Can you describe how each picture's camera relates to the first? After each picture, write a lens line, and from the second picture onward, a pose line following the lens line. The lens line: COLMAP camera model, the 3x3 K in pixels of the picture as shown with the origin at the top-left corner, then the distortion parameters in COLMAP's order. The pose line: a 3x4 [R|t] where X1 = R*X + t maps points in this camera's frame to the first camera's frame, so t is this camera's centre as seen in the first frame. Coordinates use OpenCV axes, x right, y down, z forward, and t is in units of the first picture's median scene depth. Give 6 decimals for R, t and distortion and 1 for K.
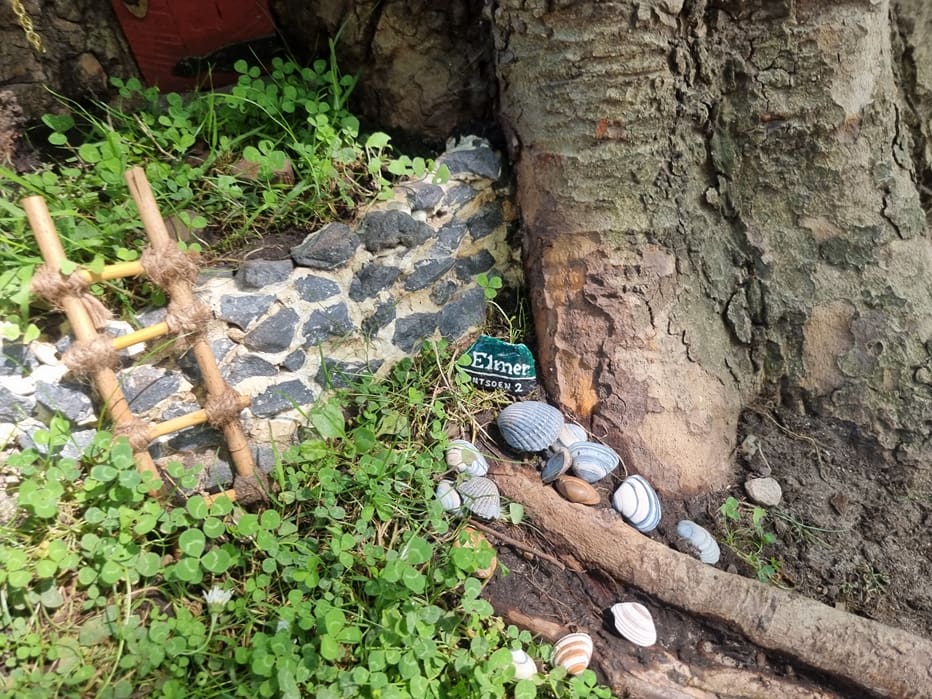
lens RADIAL K [[649.7, 0, 459.5], [0, 649.7, 341.0], [0, 0, 1]] dist [0.060212, -0.059471]
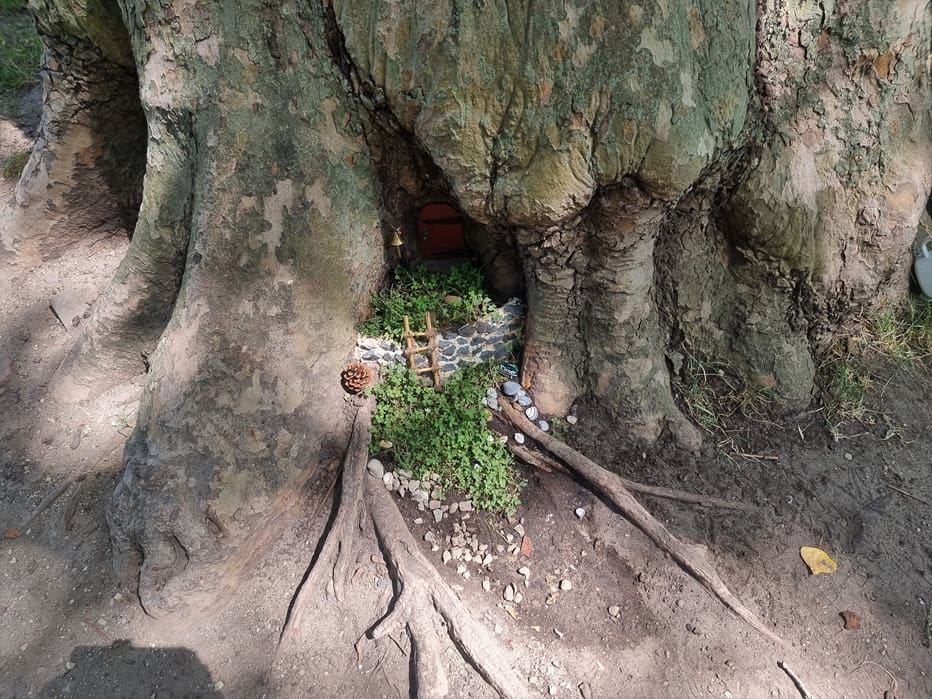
lens RADIAL K [[649.7, 0, 469.6], [0, 649.7, 358.4], [0, 0, 1]] dist [0.060212, -0.059471]
pose [[0.966065, 0.208640, -0.152276, 0.393996], [-0.188375, 0.972451, 0.137313, -0.480441], [0.176730, -0.103968, 0.978753, -2.540916]]
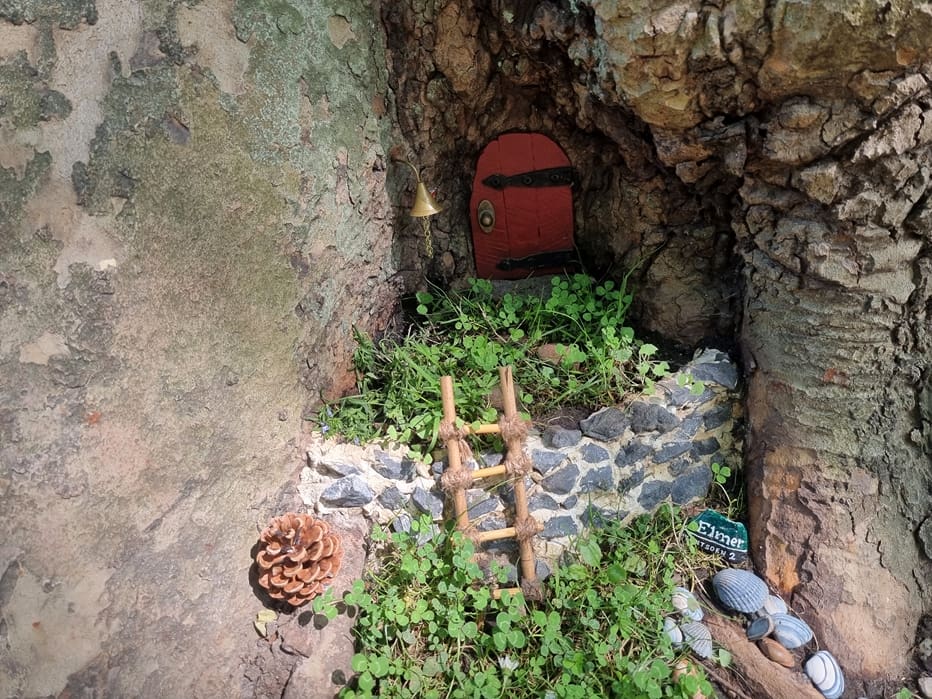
lens RADIAL K [[649.7, 0, 472.8], [0, 649.7, 345.6], [0, 0, 1]] dist [0.060212, -0.059471]
pose [[0.964329, 0.159784, -0.211041, -0.199816], [-0.185751, 0.976482, -0.109451, -0.098913], [0.188589, 0.144748, 0.971330, -0.422398]]
